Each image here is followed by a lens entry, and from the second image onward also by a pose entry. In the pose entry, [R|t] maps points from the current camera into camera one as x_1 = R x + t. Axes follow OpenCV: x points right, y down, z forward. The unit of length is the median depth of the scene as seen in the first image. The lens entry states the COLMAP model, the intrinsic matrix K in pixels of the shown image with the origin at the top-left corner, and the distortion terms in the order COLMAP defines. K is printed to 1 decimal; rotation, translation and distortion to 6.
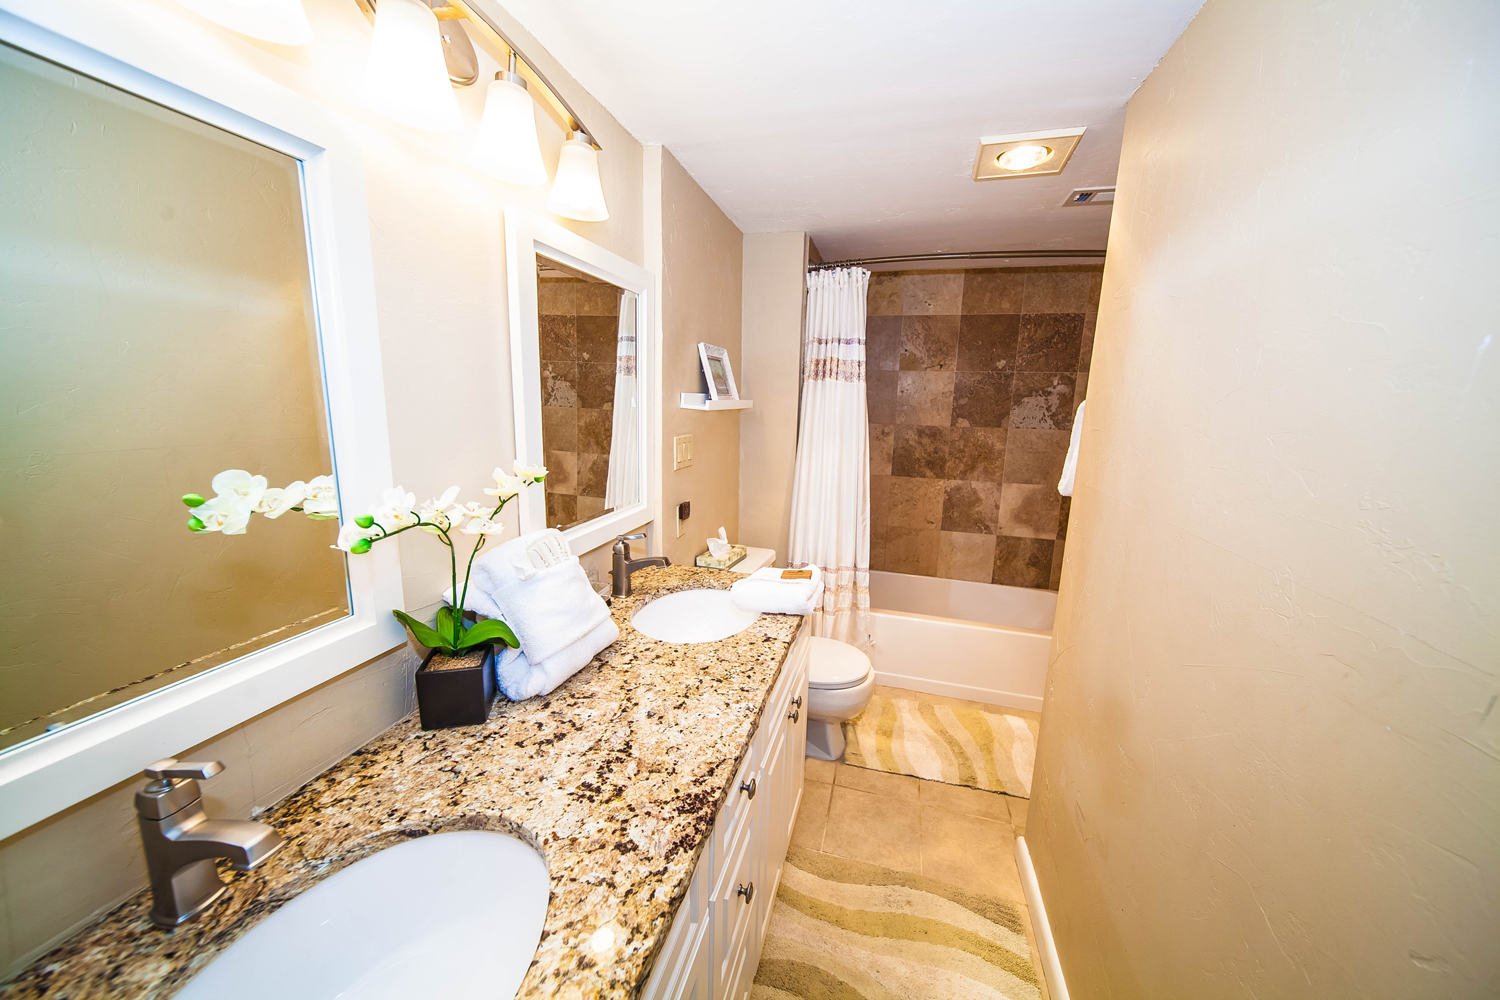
lens RADIAL K [[450.6, 0, 748.6], [0, 450.6, 678.0], [0, 0, 1]] dist [-0.002529, -0.000979]
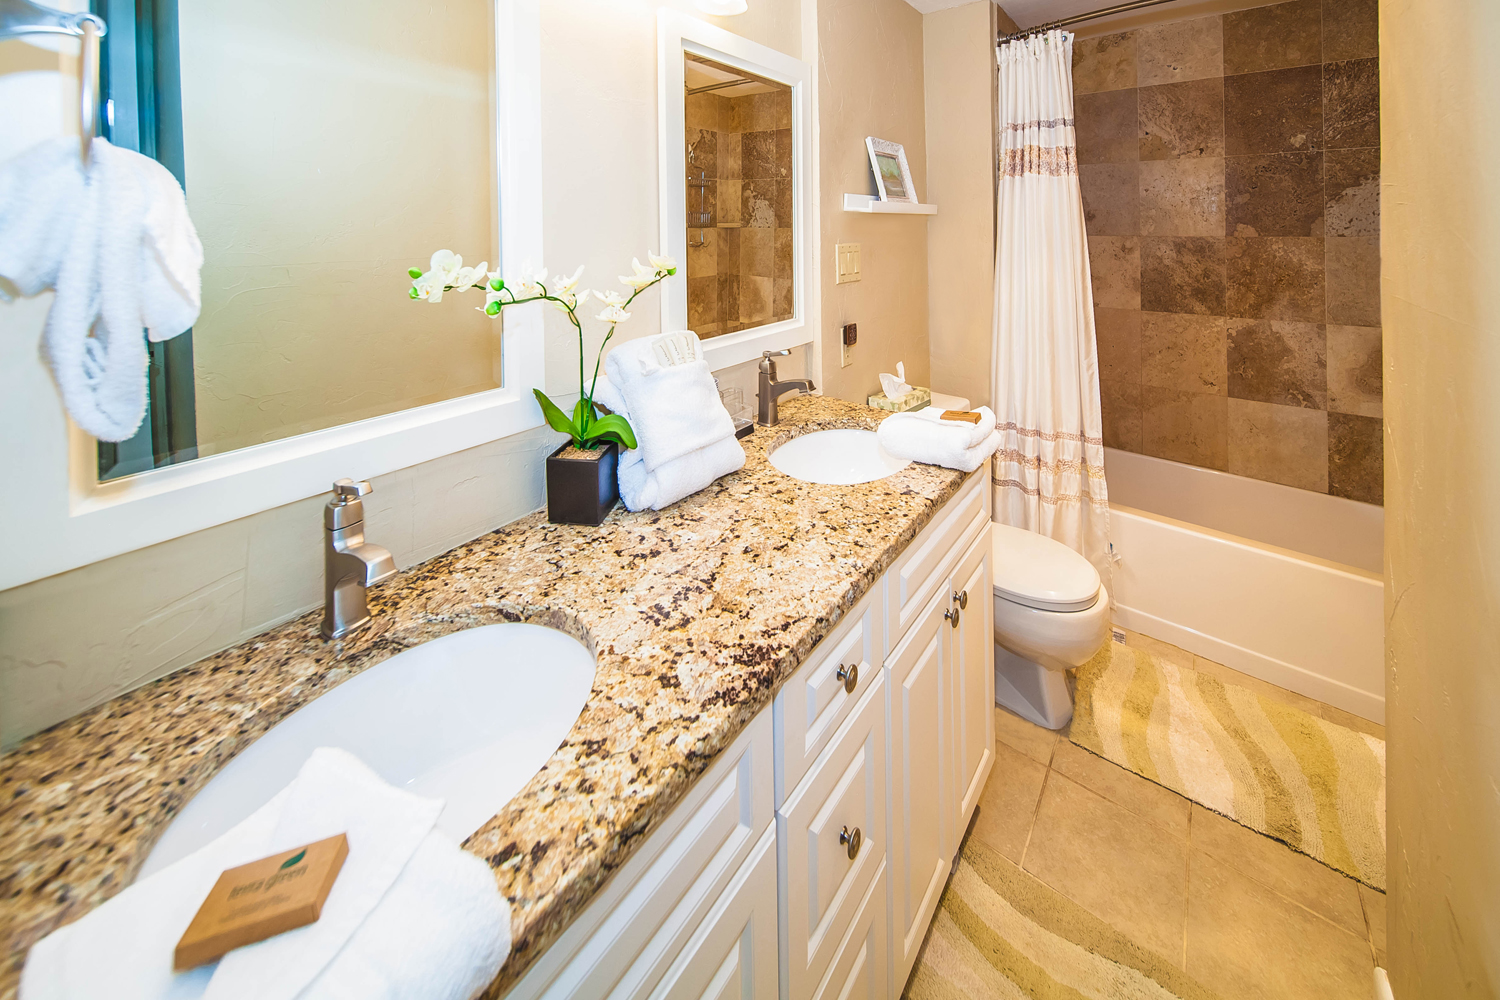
lens RADIAL K [[551.7, 0, 749.1], [0, 551.7, 494.4], [0, 0, 1]] dist [-0.000941, -0.001052]
pose [[0.906221, 0.184116, -0.380612, 0.165784], [-0.230652, 0.969736, -0.080077, 0.061586], [0.354350, 0.160356, 0.921261, 0.015649]]
